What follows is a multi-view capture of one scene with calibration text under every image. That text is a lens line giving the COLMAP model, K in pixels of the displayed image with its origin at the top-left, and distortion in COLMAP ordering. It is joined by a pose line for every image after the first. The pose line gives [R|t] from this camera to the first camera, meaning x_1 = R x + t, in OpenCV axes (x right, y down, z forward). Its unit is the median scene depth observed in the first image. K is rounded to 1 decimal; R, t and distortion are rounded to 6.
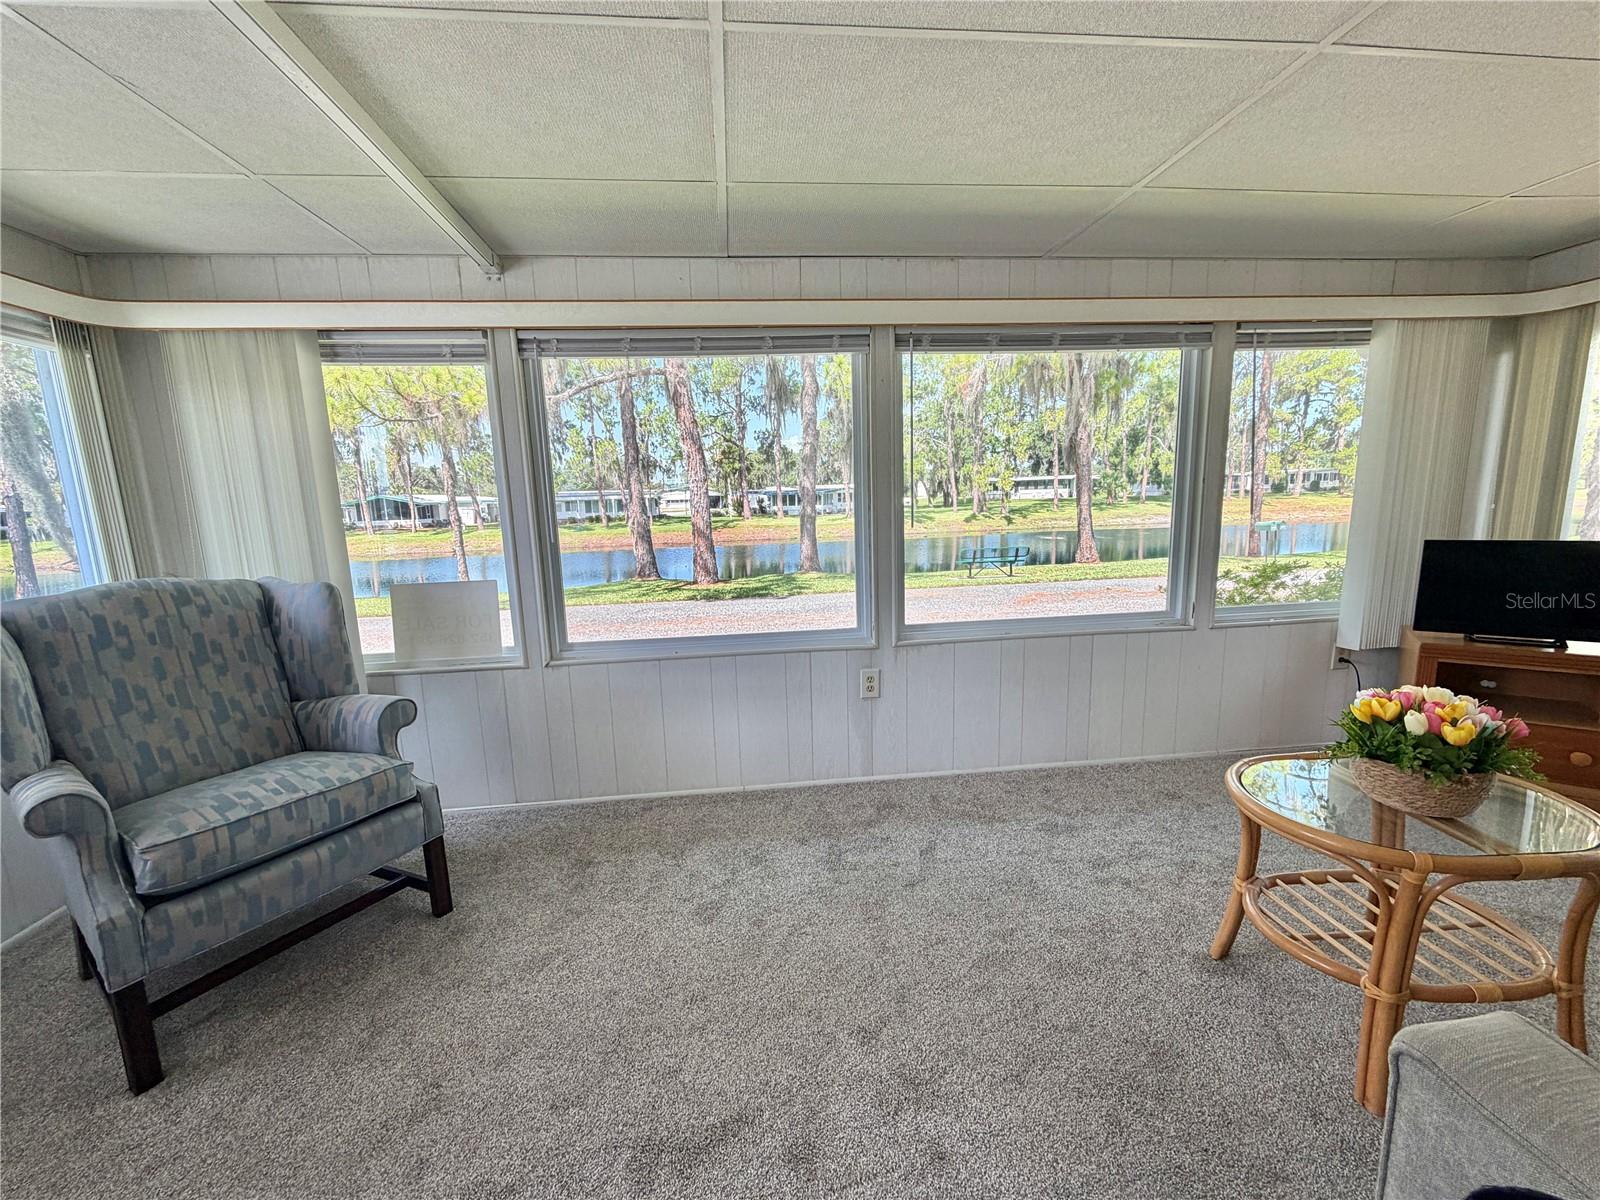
lens RADIAL K [[636.8, 0, 799.1], [0, 636.8, 601.0], [0, 0, 1]] dist [0.000292, -0.000142]
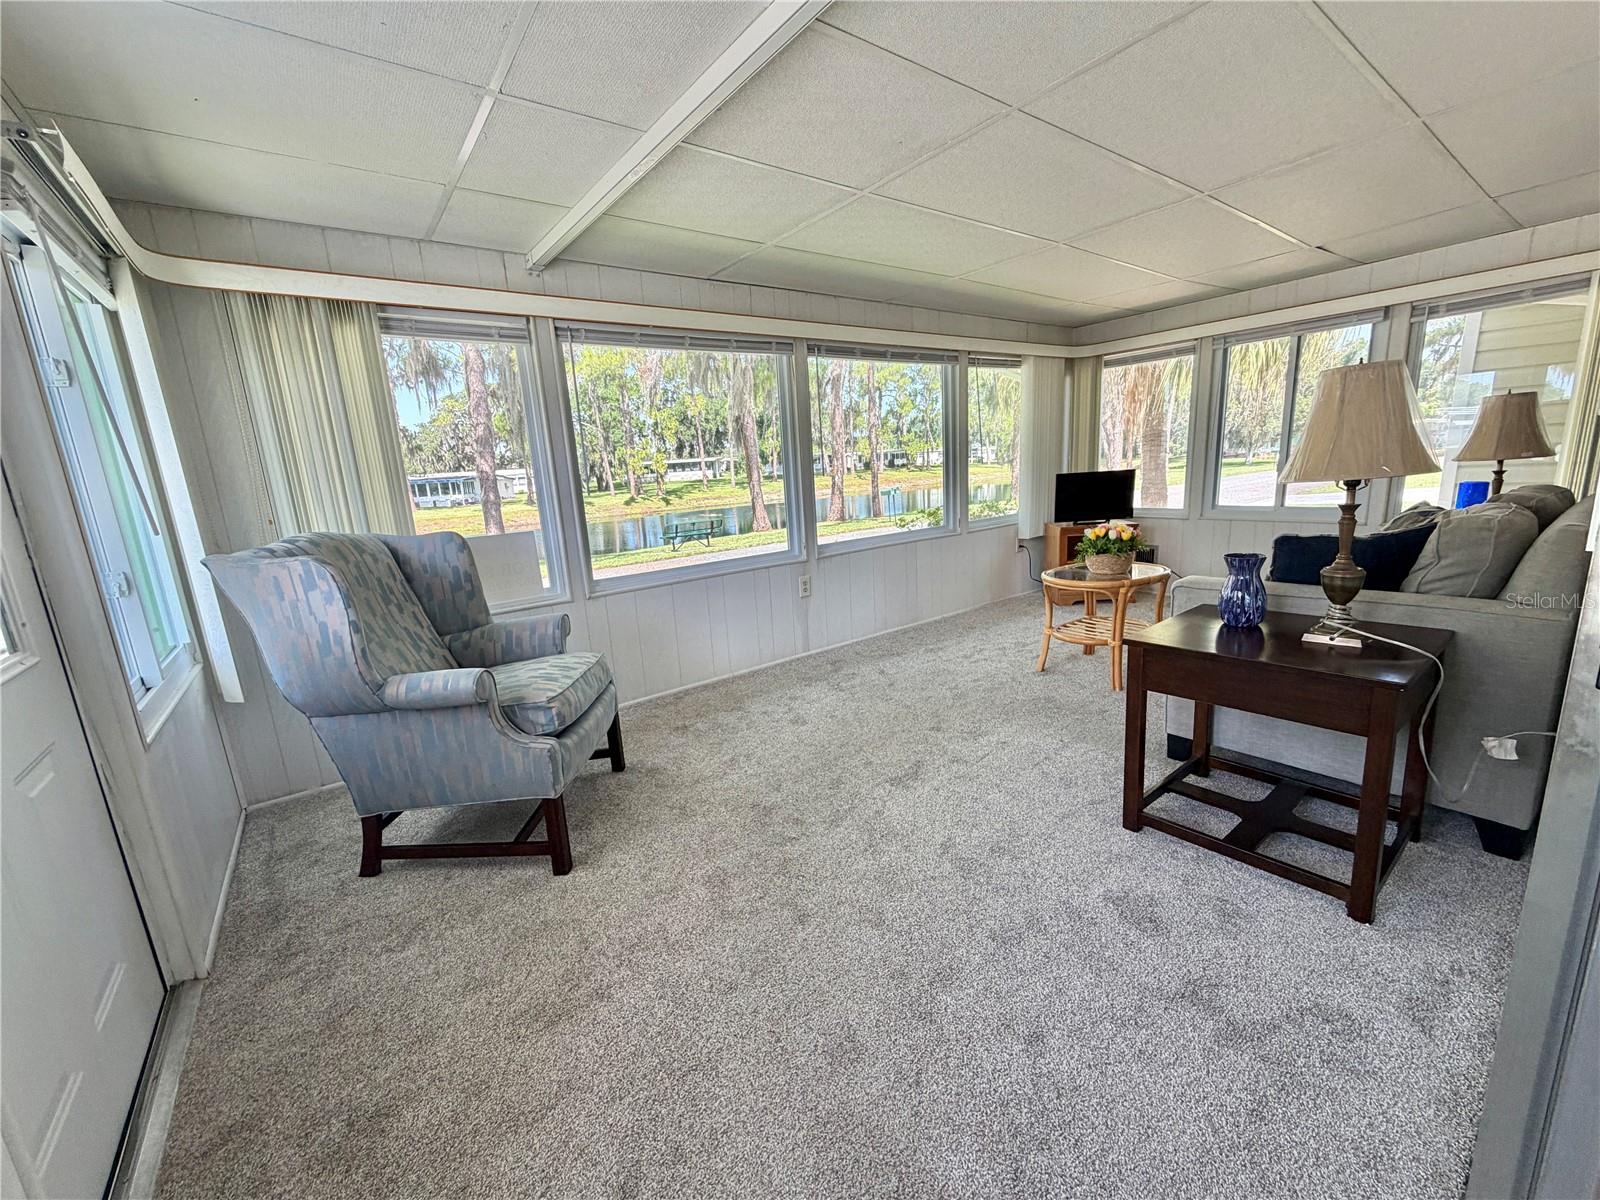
lens RADIAL K [[636.8, 0, 798.3], [0, 636.8, 601.2], [0, 0, 1]] dist [0.000292, -0.000142]
pose [[0.858803, -0.125733, 0.496637, -0.642558], [0.113836, 0.992015, 0.054298, 0.085277], [-0.499499, 0.009904, 0.866258, -0.250626]]
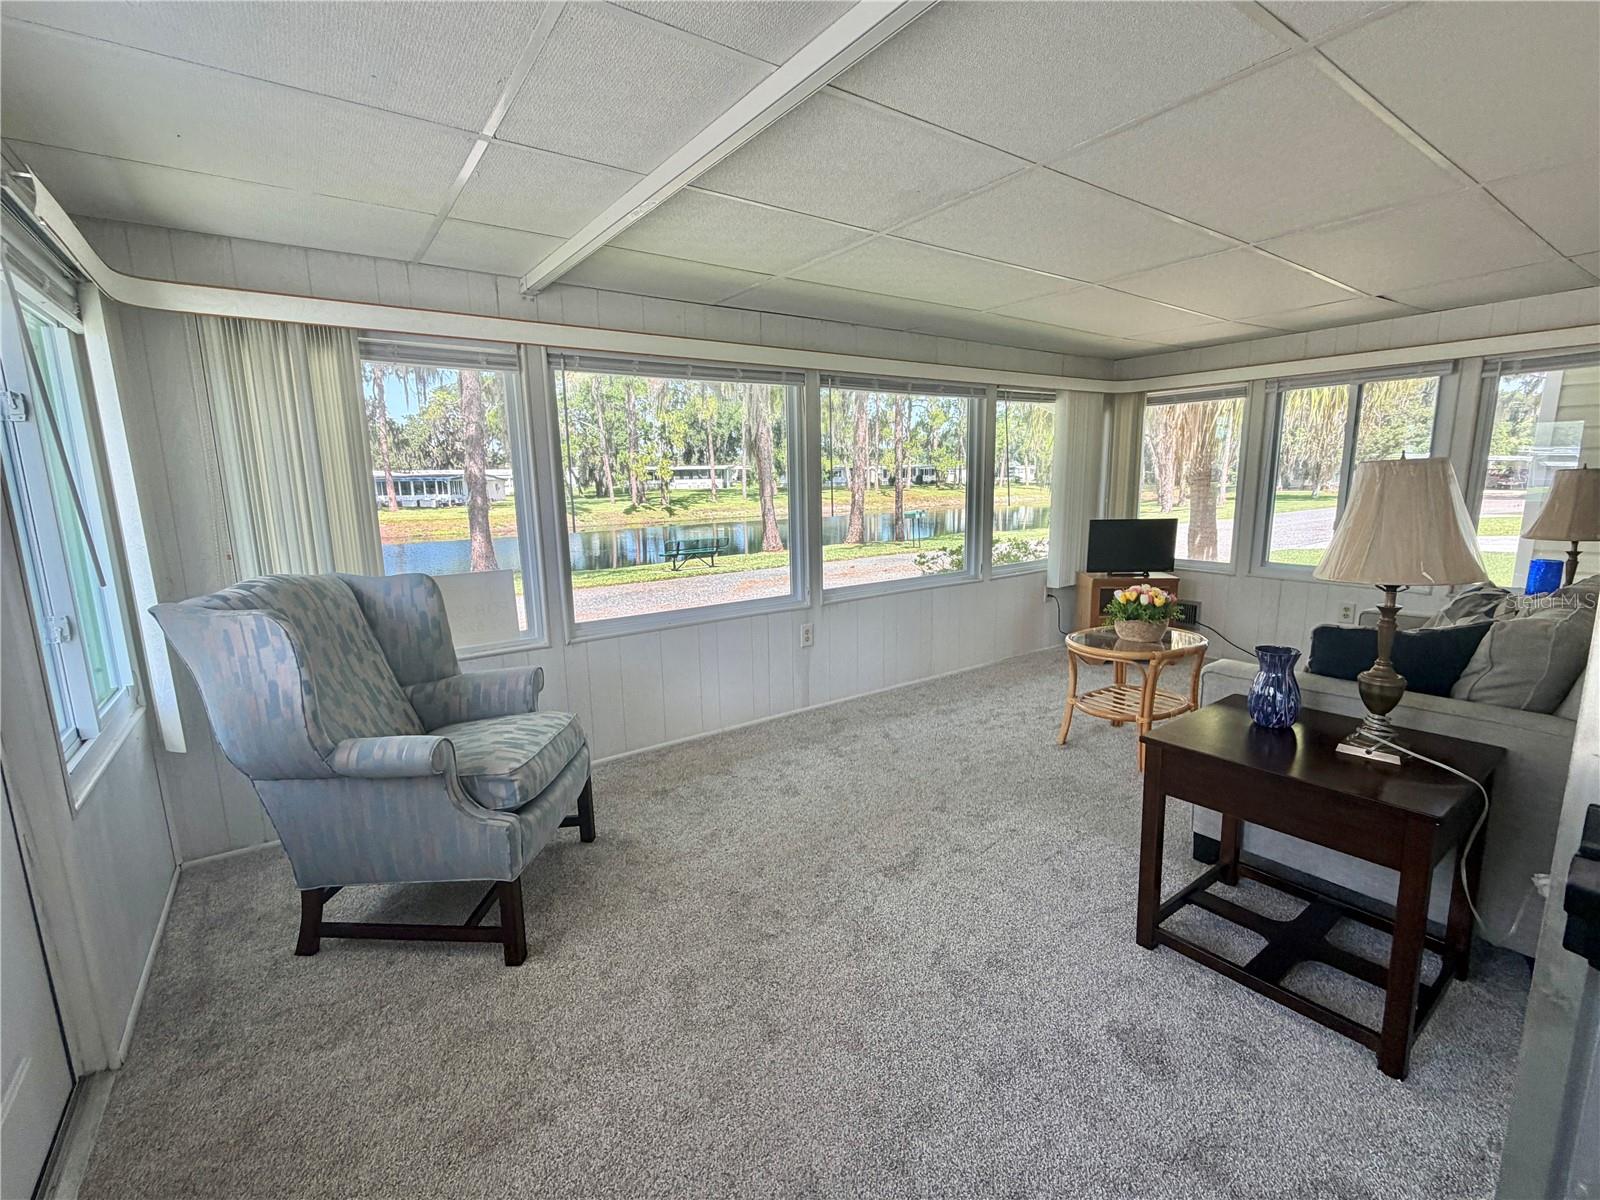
lens RADIAL K [[703.9, 0, 801.5], [0, 703.9, 601.4], [0, 0, 1]] dist [0.000834, -0.000451]
pose [[0.869944, -0.070582, 0.488073, -0.623294], [0.070348, 0.997345, 0.018842, 0.032652], [-0.488107, 0.017943, 0.872599, -0.274584]]
